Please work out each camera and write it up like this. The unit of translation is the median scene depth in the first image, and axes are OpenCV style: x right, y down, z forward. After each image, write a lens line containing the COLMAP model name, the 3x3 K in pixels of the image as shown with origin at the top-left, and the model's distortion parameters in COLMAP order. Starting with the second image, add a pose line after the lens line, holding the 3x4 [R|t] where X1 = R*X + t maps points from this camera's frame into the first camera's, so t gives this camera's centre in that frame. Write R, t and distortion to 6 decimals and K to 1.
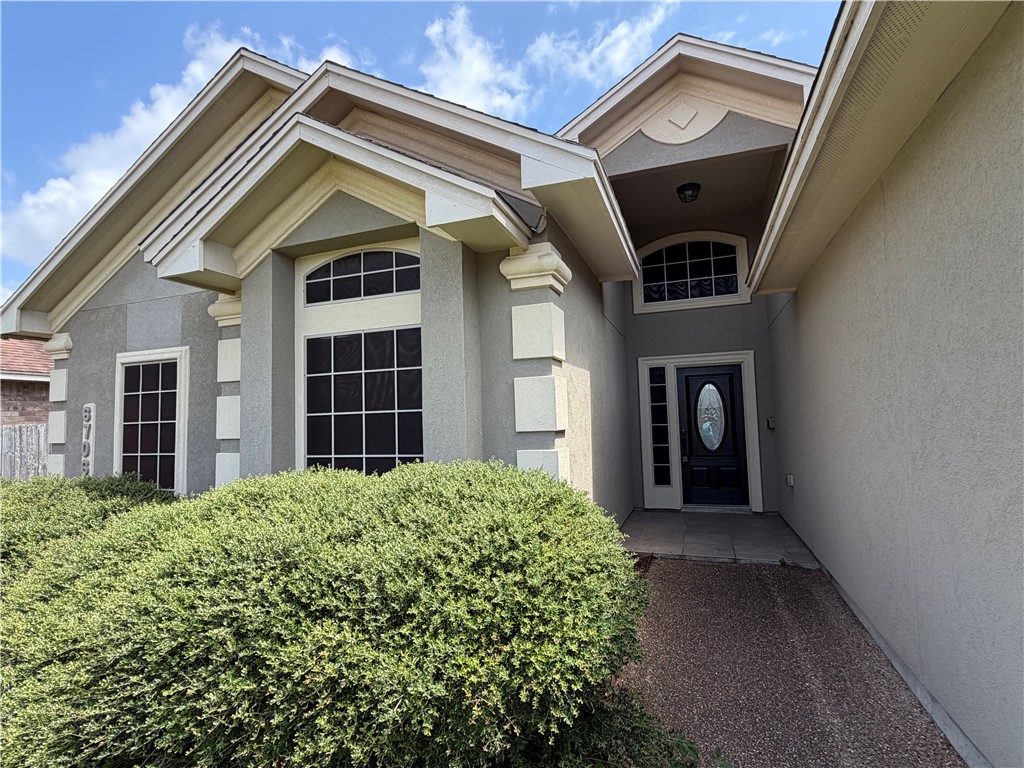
lens RADIAL K [[511.1, 0, 513.5], [0, 511.1, 384.3], [0, 0, 1]] dist [-0.004440, 0.000073]
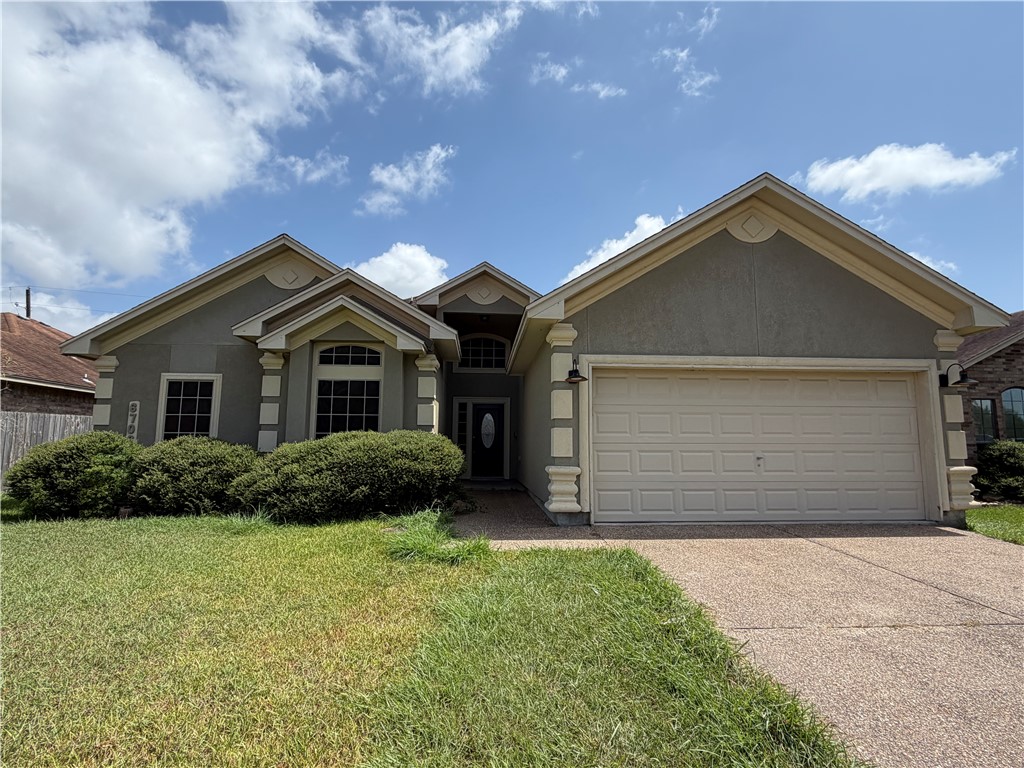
lens RADIAL K [[511.1, 0, 512.4], [0, 511.1, 385.7], [0, 0, 1]] dist [-0.004440, 0.000073]
pose [[0.916494, 0.081744, 0.391607, -0.498349], [-0.060493, 0.995963, -0.066324, 0.030917], [-0.395448, 0.037096, 0.917739, -1.357869]]
